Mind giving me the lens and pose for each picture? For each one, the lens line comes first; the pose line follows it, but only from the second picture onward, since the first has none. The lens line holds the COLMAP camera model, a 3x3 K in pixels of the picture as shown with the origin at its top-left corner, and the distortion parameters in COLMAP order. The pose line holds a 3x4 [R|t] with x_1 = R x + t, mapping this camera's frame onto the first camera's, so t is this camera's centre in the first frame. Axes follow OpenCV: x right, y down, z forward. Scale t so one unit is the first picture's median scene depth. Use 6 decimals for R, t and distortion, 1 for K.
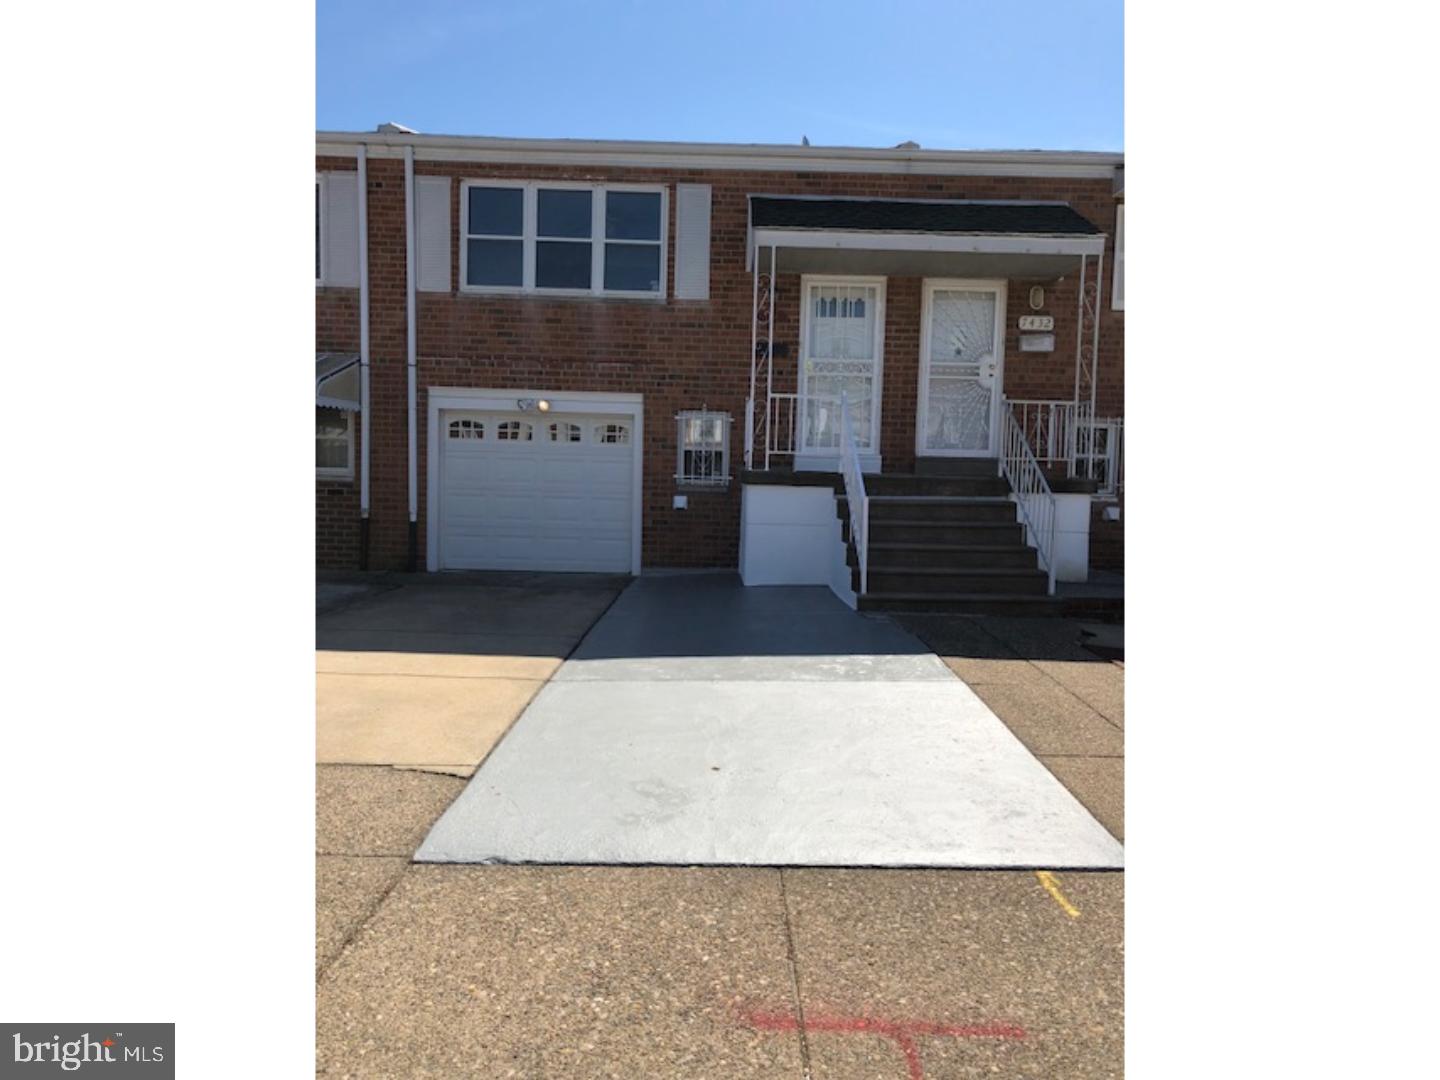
lens RADIAL K [[1201.1, 0, 726.8], [0, 1201.1, 545.7], [0, 0, 1]] dist [0.038624, -0.008034]
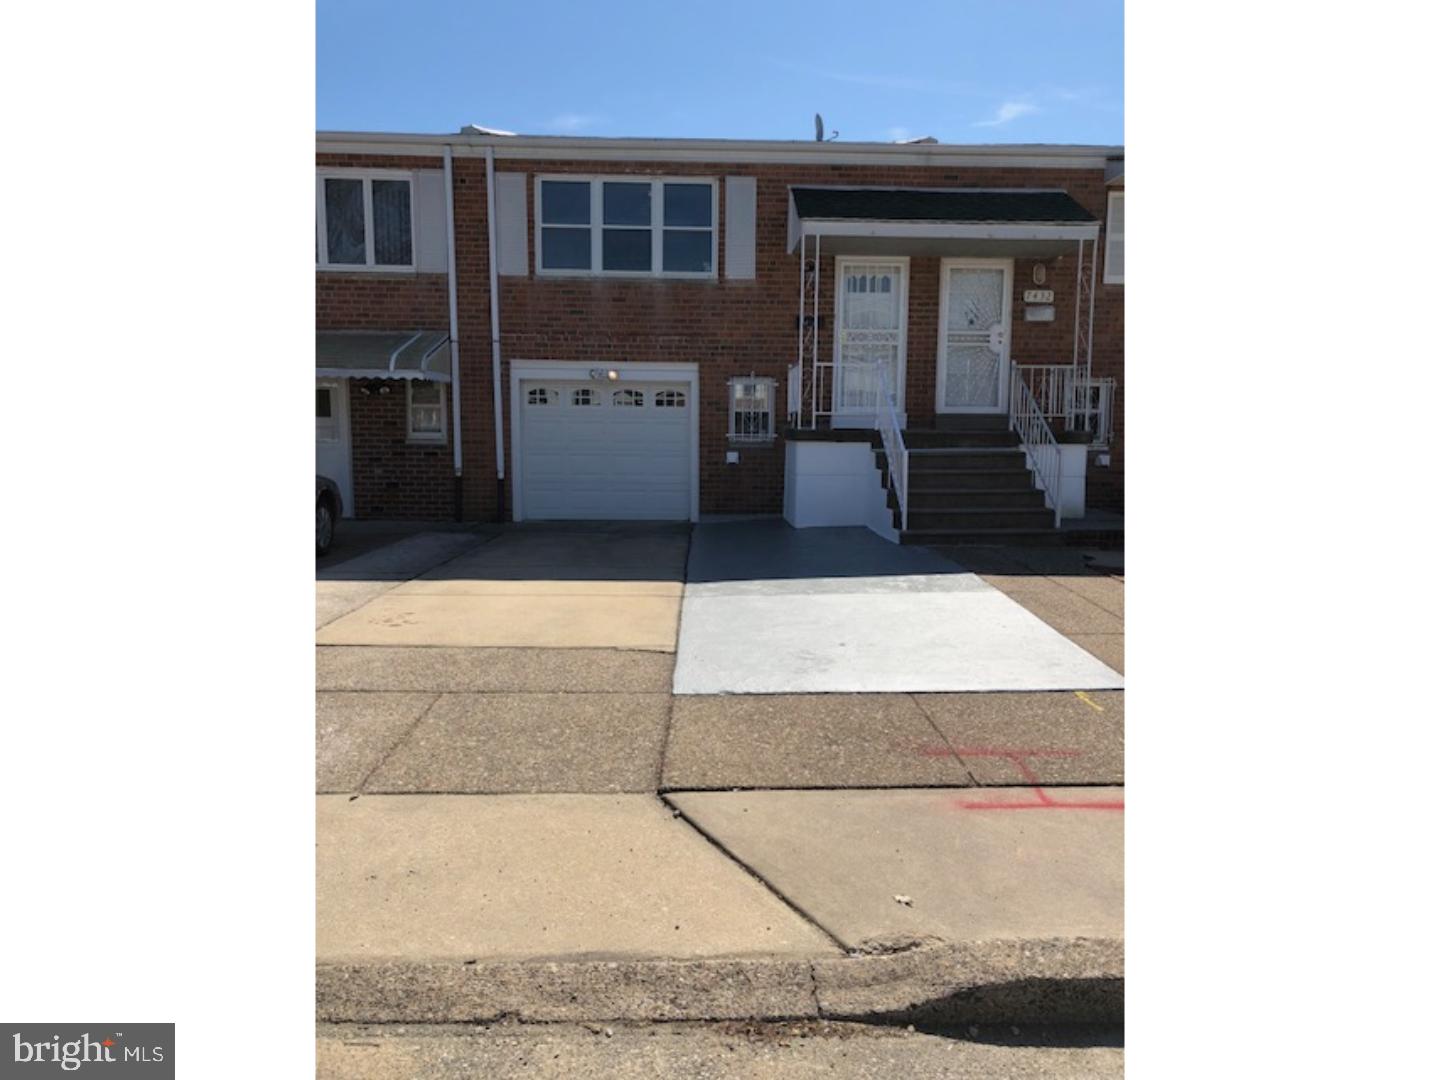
lens RADIAL K [[1171.4, 0, 755.9], [0, 1171.4, 579.6], [0, 0, 1]] dist [0.026046, -0.028396]
pose [[0.999342, -0.021260, 0.029399, -0.053127], [0.019187, 0.997427, 0.069073, 0.003545], [-0.030792, -0.068463, 0.997178, -0.132636]]
